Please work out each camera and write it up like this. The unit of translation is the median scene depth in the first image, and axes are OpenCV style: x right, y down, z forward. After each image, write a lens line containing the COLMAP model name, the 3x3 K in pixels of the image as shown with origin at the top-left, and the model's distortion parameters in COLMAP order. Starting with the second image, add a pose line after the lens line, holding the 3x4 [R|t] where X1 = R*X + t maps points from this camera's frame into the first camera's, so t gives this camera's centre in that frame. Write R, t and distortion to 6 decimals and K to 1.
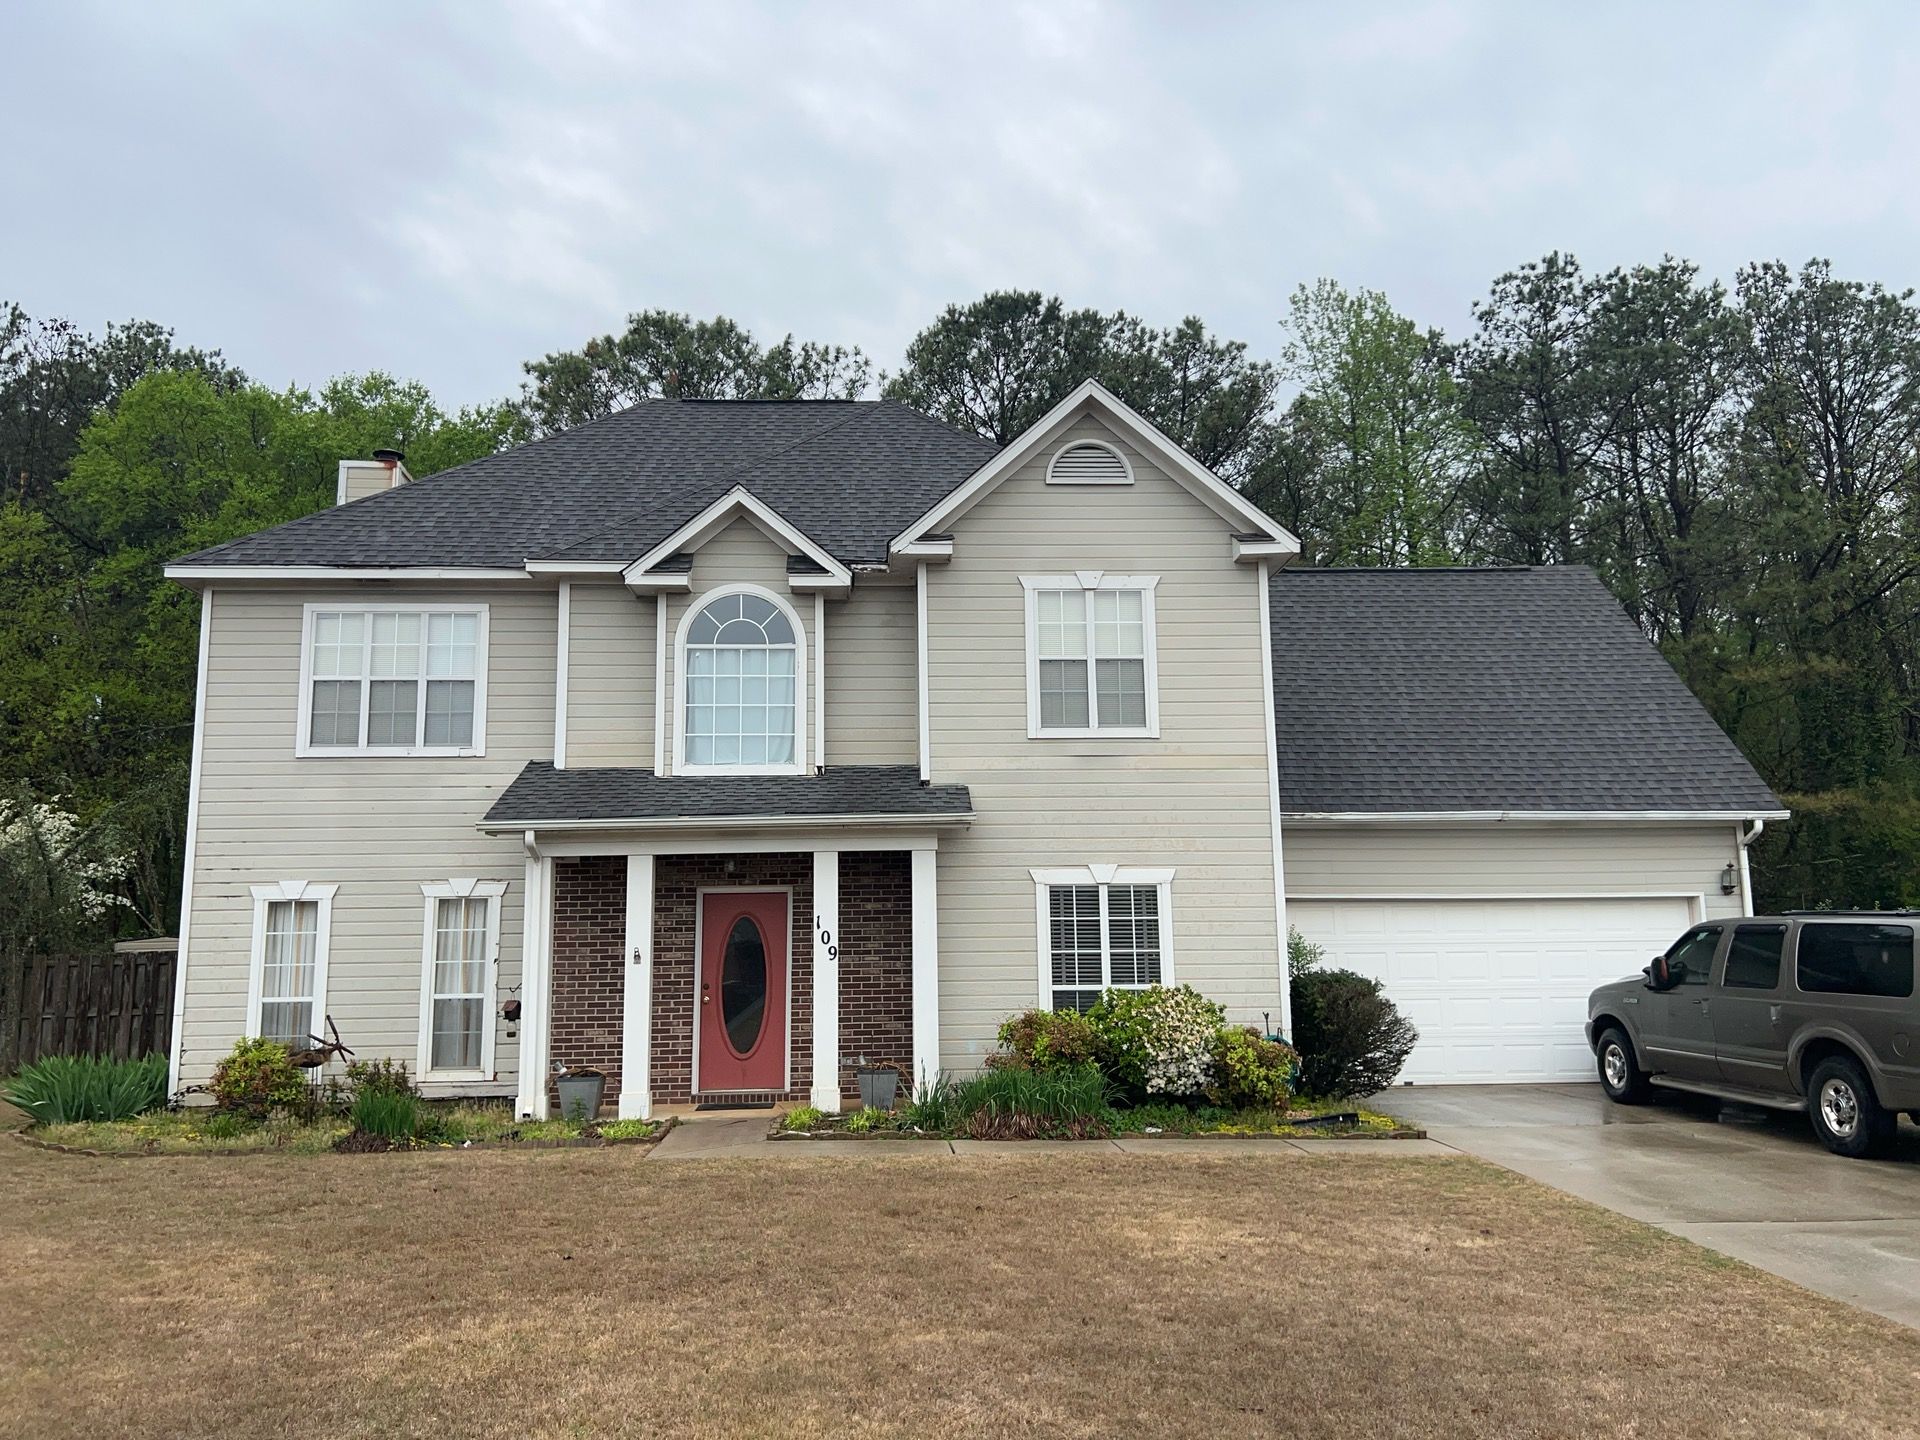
lens RADIAL K [[1491.0, 0, 1072.2], [0, 1491.0, 698.2], [0, 0, 1]] dist [0.132863, -0.225939]
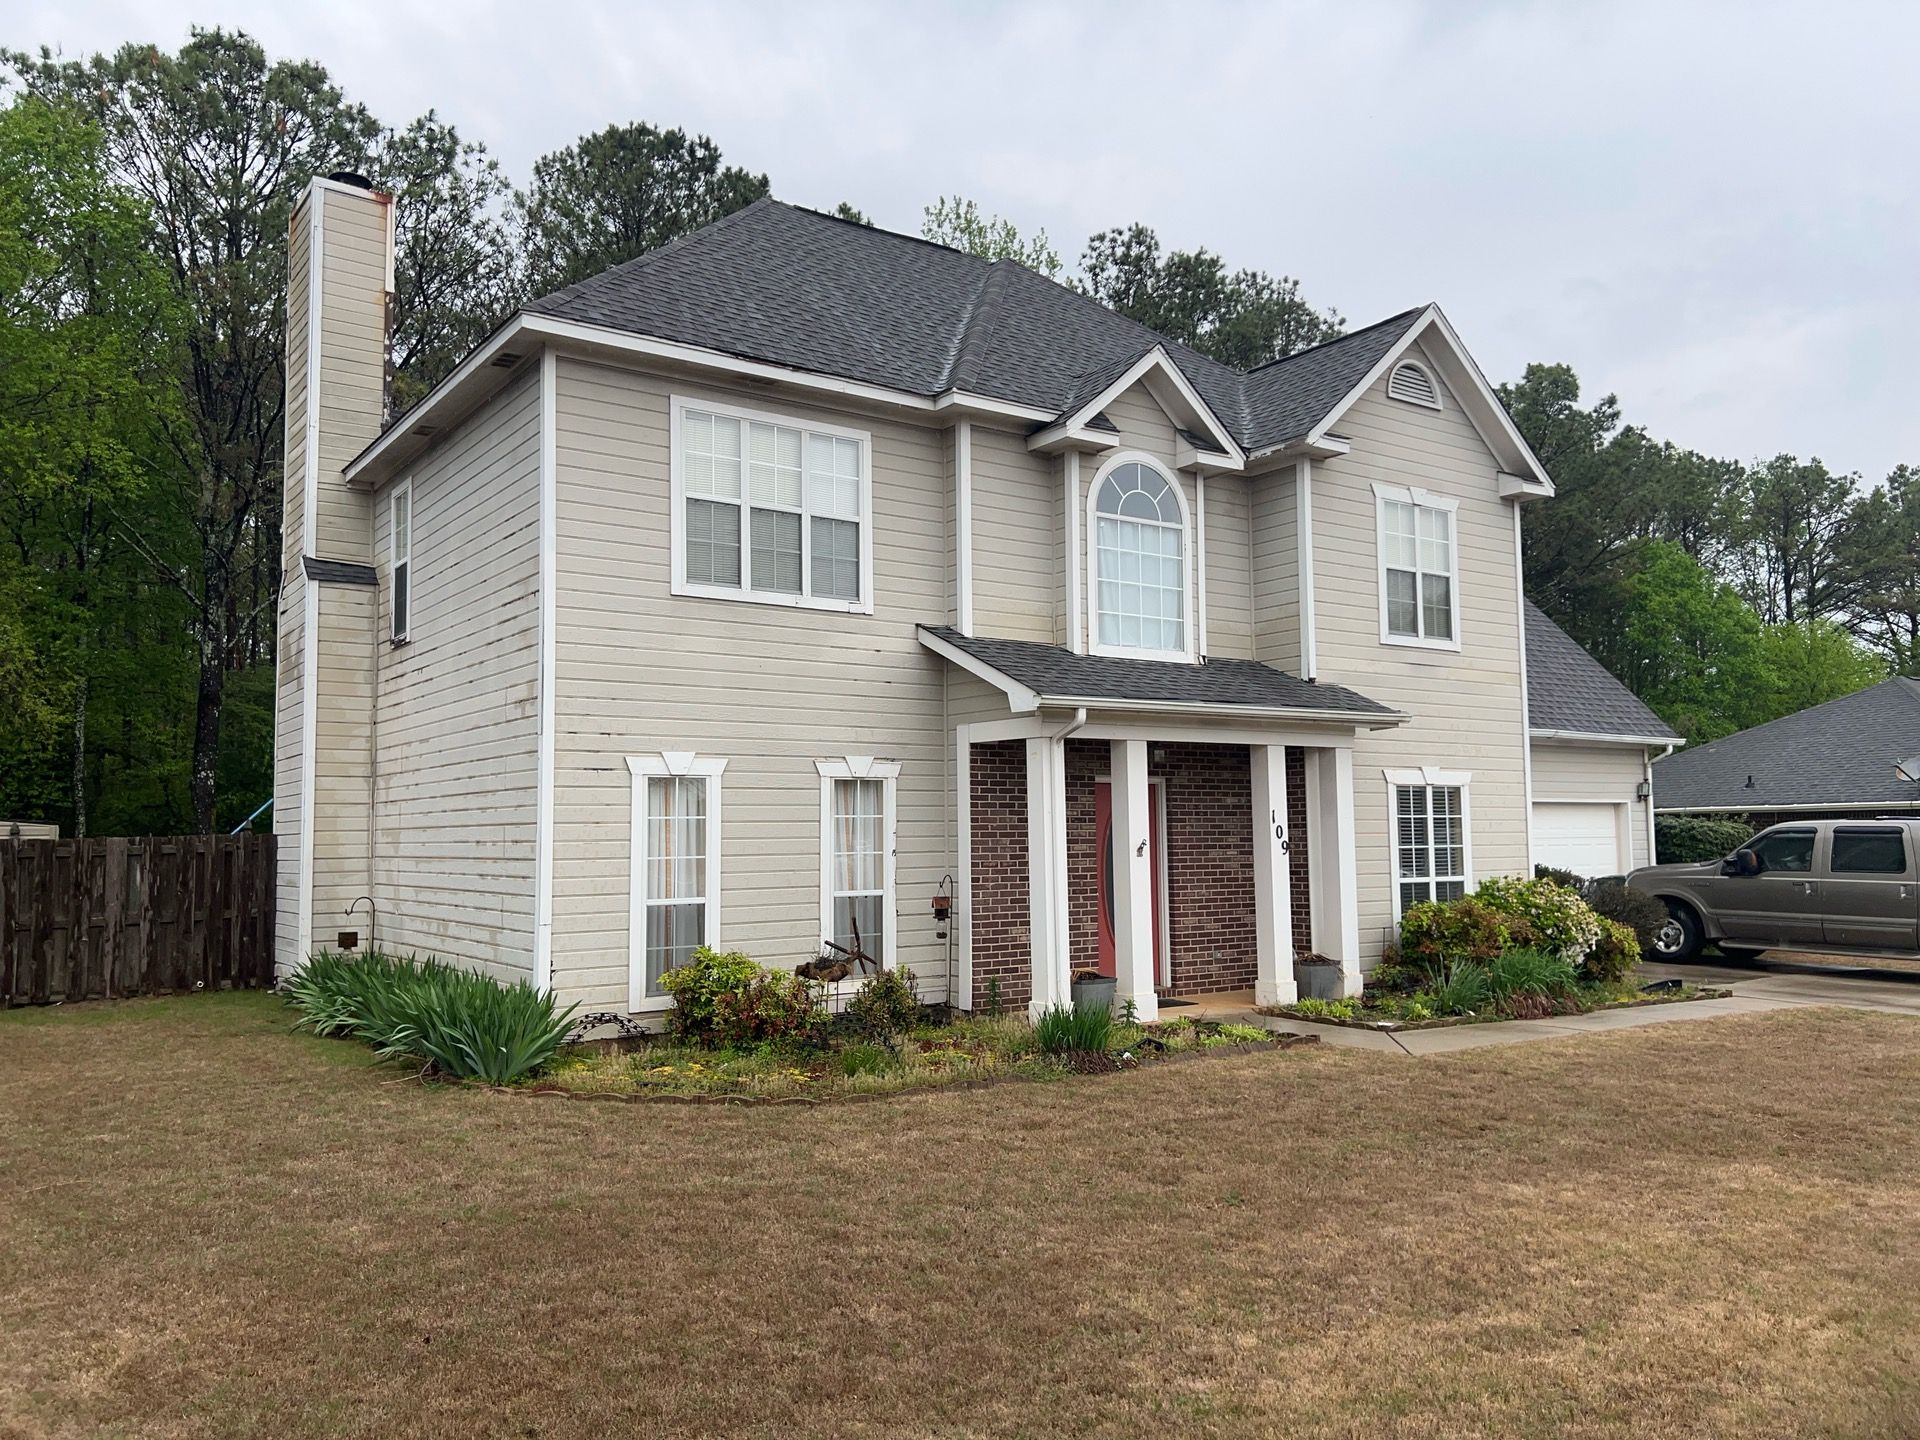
lens RADIAL K [[1440.8, 0, 960.0], [0, 1440.8, 720.0], [0, 0, 1]] dist [0.118040, -0.187393]
pose [[0.842123, 0.047446, 0.537194, -0.792376], [-0.091364, 0.994275, 0.055410, 0.048963], [-0.531490, -0.095742, 0.841637, 0.292985]]
